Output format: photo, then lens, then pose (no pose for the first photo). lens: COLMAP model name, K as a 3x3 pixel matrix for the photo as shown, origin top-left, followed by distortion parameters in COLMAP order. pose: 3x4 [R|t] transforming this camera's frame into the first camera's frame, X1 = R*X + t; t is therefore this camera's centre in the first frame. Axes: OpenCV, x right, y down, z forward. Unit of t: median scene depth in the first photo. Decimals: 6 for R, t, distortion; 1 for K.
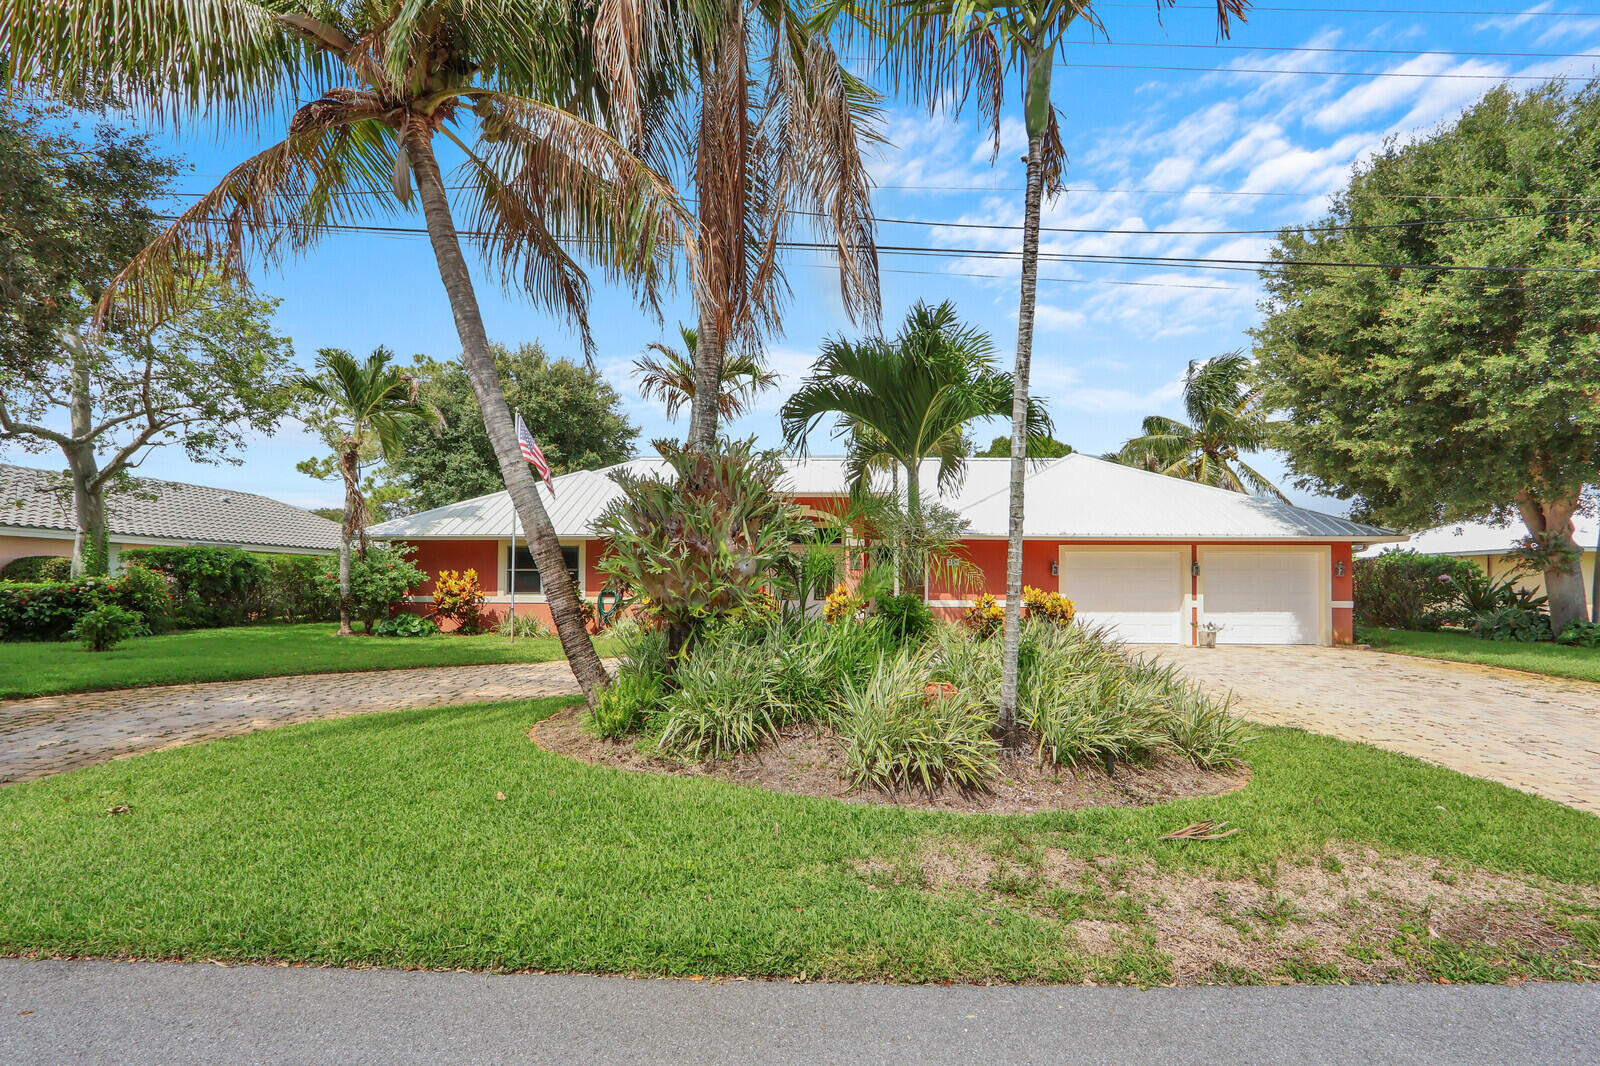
lens RADIAL K [[764.4, 0, 801.2], [0, 764.4, 569.5], [0, 0, 1]] dist [0.035041, 0.000349]
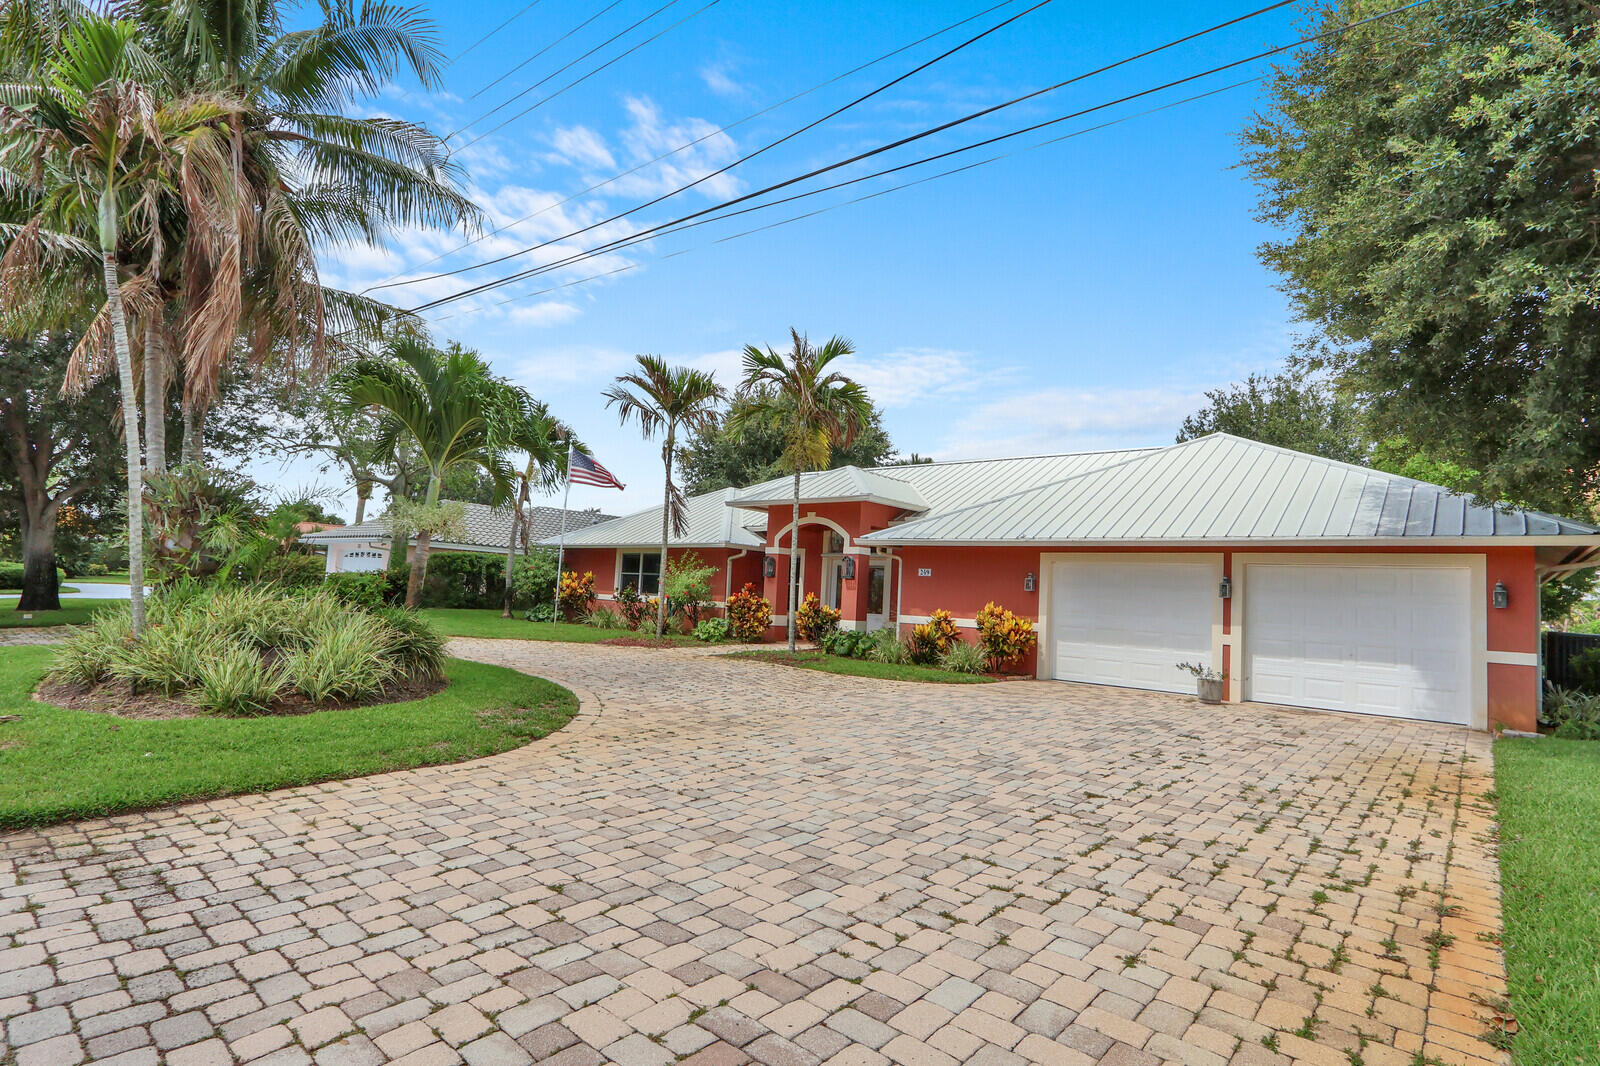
lens RADIAL K [[764.4, 0, 801.2], [0, 764.4, 569.5], [0, 0, 1]] dist [0.035041, 0.000349]
pose [[0.788159, 0.014722, -0.615296, 0.632518], [-0.020303, 0.999792, -0.002085, -0.007776], [0.615137, 0.014136, 0.788293, 0.230708]]
